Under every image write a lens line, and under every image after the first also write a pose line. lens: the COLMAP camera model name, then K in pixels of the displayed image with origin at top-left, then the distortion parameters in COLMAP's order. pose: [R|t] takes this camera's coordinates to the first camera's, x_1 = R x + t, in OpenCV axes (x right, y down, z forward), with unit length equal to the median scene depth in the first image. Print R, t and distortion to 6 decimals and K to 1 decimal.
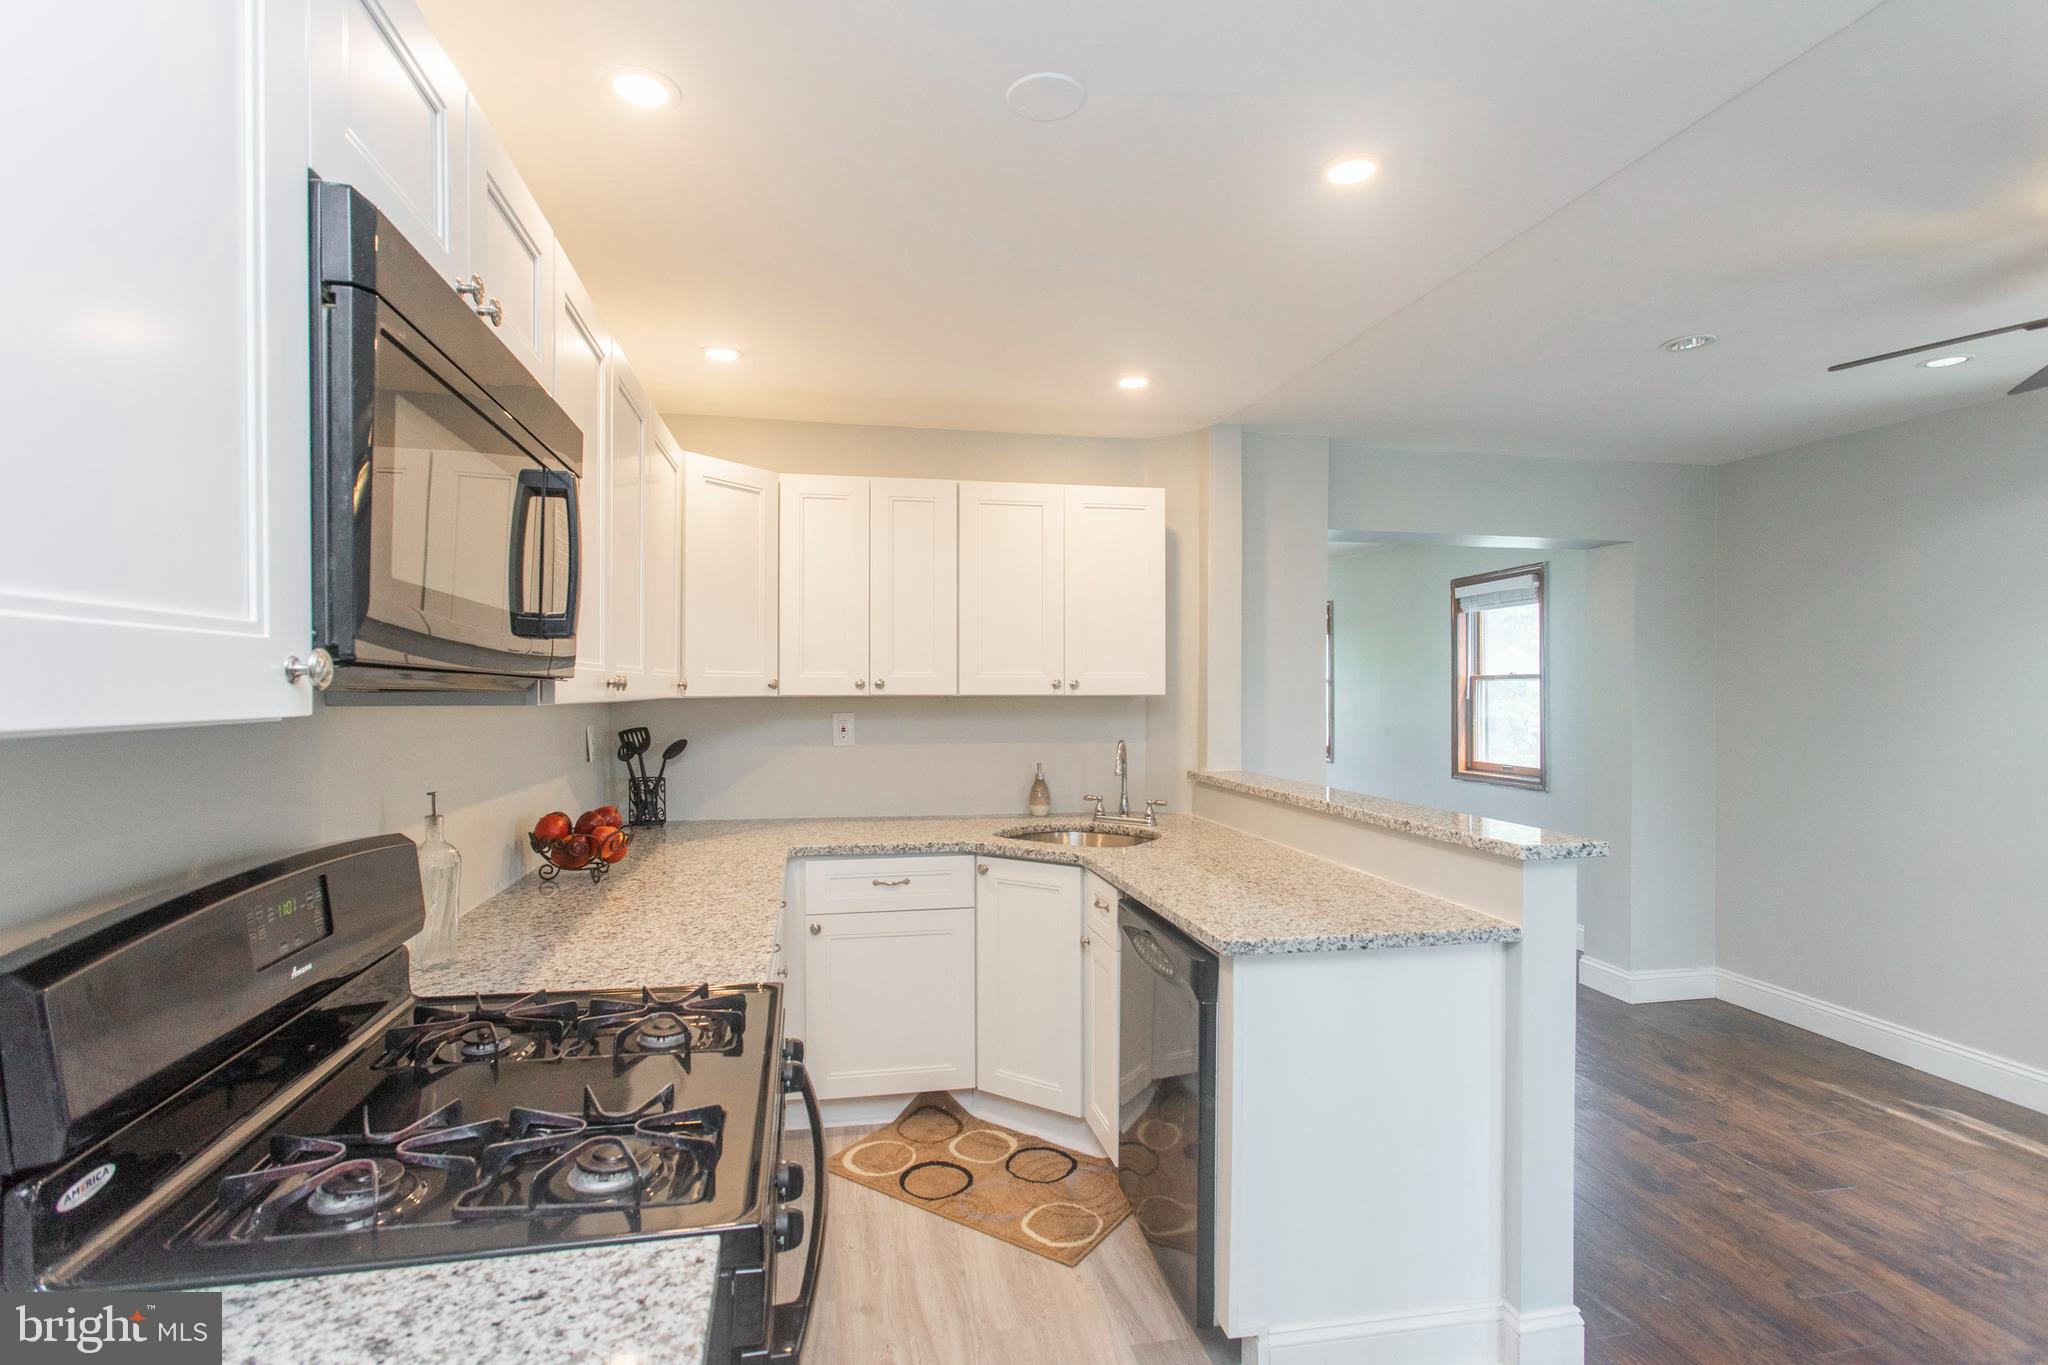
lens RADIAL K [[991.5, 0, 1015.1], [0, 991.5, 685.4], [0, 0, 1]] dist [0.001749, 0.000734]
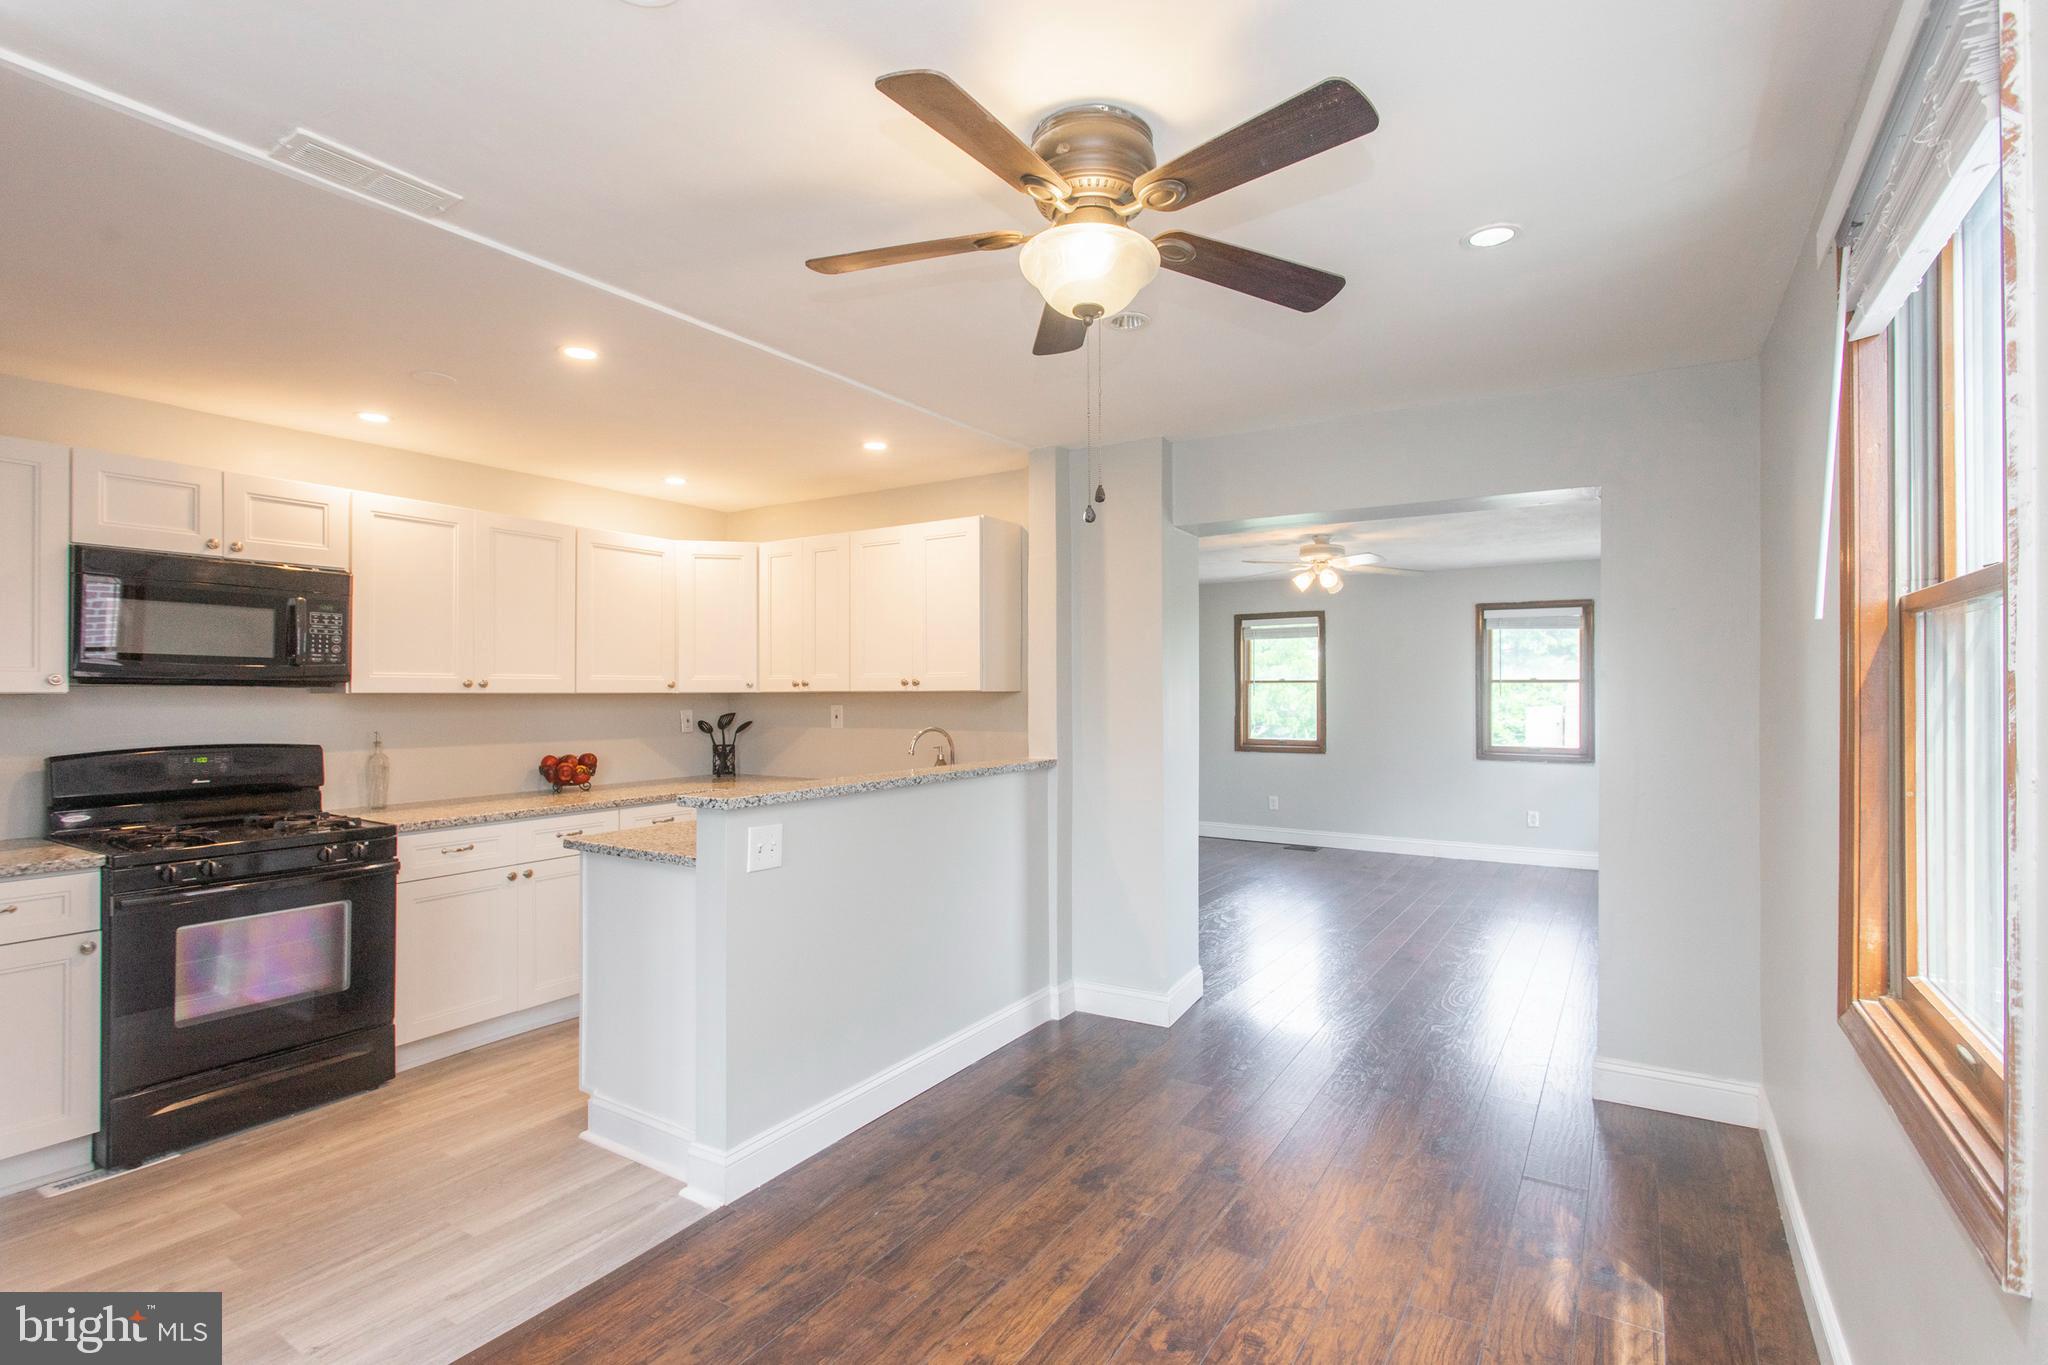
lens RADIAL K [[977.9, 0, 1013.4], [0, 977.9, 681.8], [0, 0, 1]] dist [-0.002948, 0.000957]
pose [[0.719155, -0.010728, -0.694767, 1.084823], [0.005598, 0.999938, -0.009646, 0.011735], [0.694827, 0.003048, 0.719170, 0.209211]]
